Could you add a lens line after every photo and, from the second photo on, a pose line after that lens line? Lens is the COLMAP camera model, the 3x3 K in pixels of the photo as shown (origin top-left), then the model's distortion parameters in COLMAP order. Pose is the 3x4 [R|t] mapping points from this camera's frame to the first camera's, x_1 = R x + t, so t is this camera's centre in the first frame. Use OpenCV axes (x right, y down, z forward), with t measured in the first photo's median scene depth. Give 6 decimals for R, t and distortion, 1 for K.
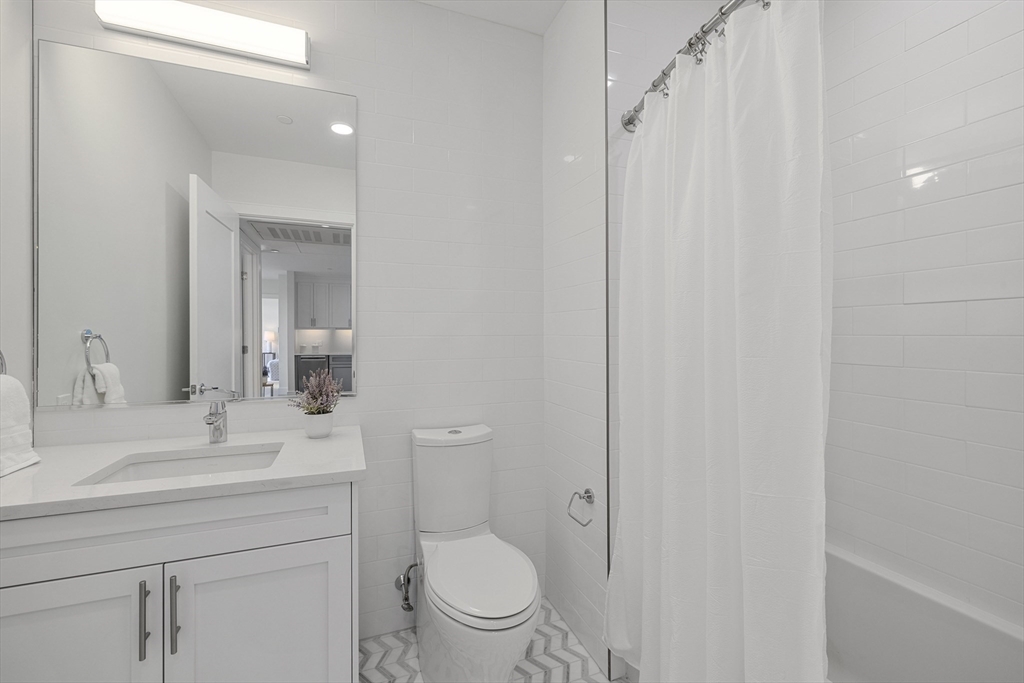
lens RADIAL K [[440.6, 0, 513.2], [0, 440.6, 341.8], [0, 0, 1]] dist [0.000211, 0.000200]
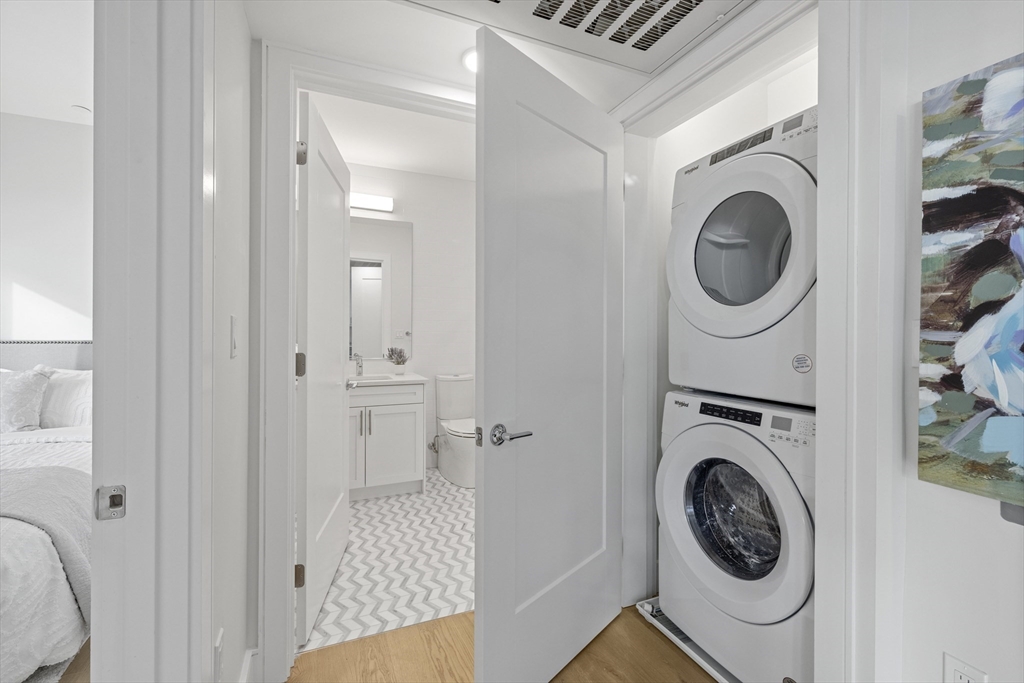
lens RADIAL K [[440.6, 0, 511.1], [0, 440.6, 337.5], [0, 0, 1]] dist [0.000211, 0.000200]
pose [[0.998833, 0.010864, 0.047057, 0.035647], [-0.011134, 0.999923, 0.005491, 0.000748], [-0.046994, -0.006009, 0.998877, -1.290695]]
